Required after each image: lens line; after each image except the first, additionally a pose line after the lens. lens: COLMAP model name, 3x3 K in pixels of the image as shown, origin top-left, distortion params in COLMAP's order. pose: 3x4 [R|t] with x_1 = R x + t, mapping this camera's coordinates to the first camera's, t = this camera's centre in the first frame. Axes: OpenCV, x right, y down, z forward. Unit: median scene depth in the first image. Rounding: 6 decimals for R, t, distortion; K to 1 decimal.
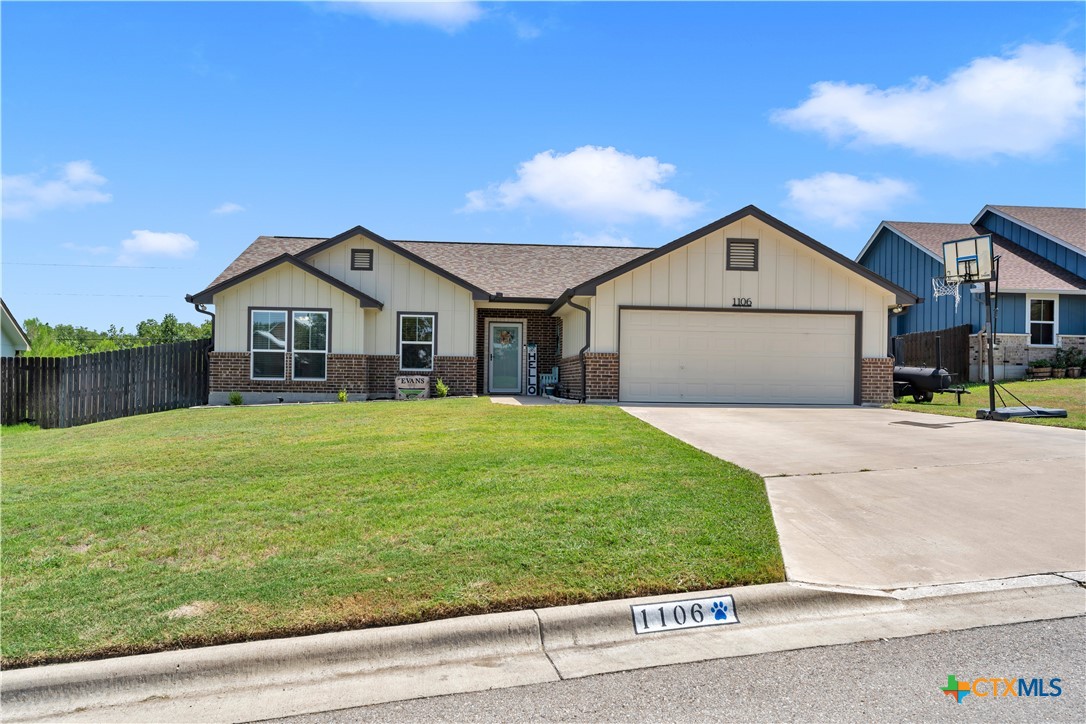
lens RADIAL K [[727.2, 0, 538.8], [0, 727.2, 373.0], [0, 0, 1]] dist [0.002961, 0.003495]
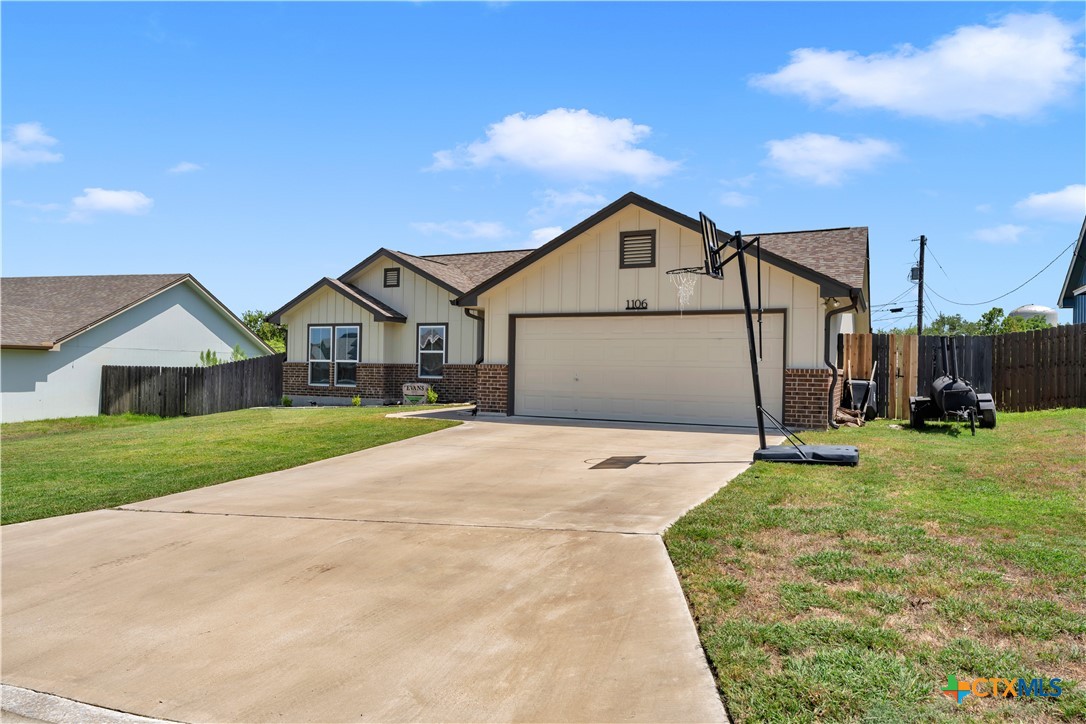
lens RADIAL K [[727.2, 0, 548.5], [0, 727.2, 359.1], [0, 0, 1]] dist [0.002961, 0.003495]
pose [[0.855297, -0.007227, -0.518087, 0.553981], [0.003925, 0.999964, -0.007470, -0.022980], [0.518123, 0.004355, 0.855295, 0.181720]]
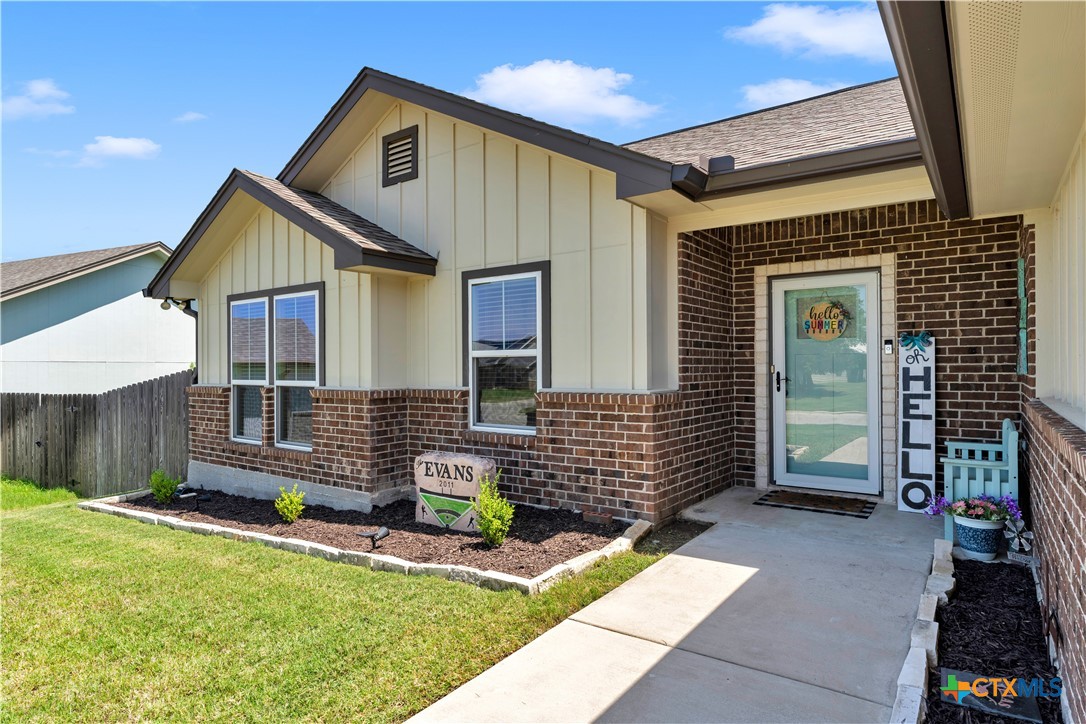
lens RADIAL K [[602.4, 0, 552.3], [0, 602.4, 363.3], [0, 0, 1]] dist [-0.003338, -0.000731]
pose [[0.756385, -0.022557, -0.653738, 0.044310], [0.026207, 0.999648, -0.004171, -0.036325], [0.653601, -0.013978, 0.756710, 0.824119]]
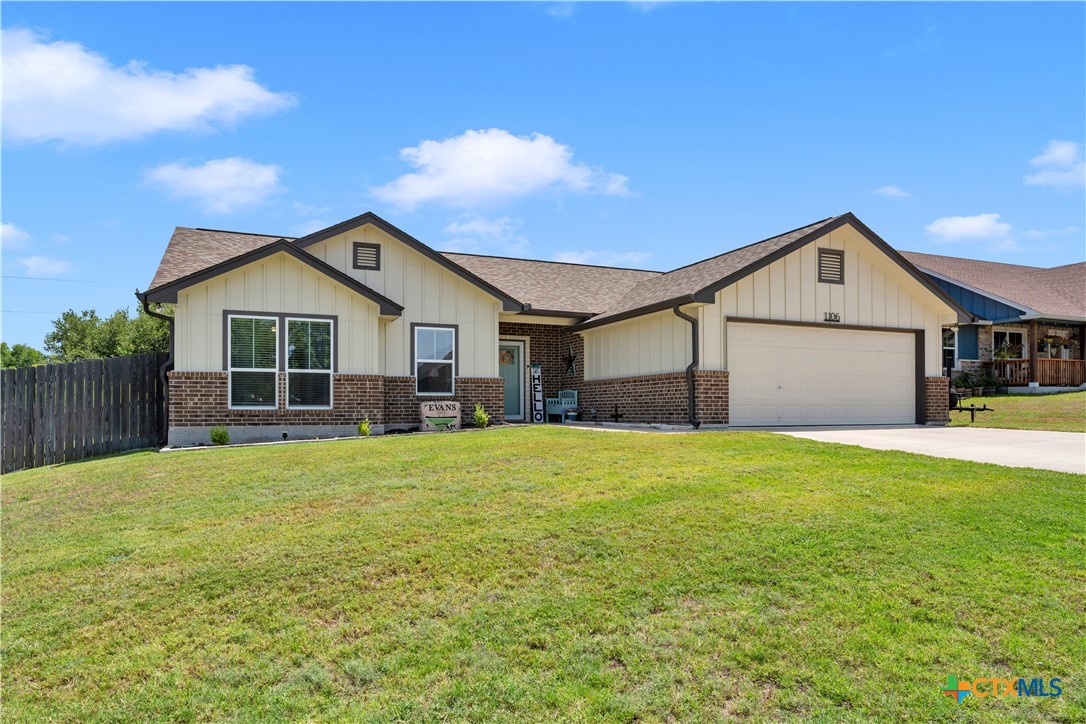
lens RADIAL K [[649.2, 0, 513.6], [0, 649.2, 400.2], [0, 0, 1]] dist [-0.000554, 0.000856]
pose [[0.953614, -0.012180, 0.300785, -0.315841], [0.013084, 0.999914, -0.000991, 0.004382], [-0.300747, 0.004881, 0.953692, 0.285743]]
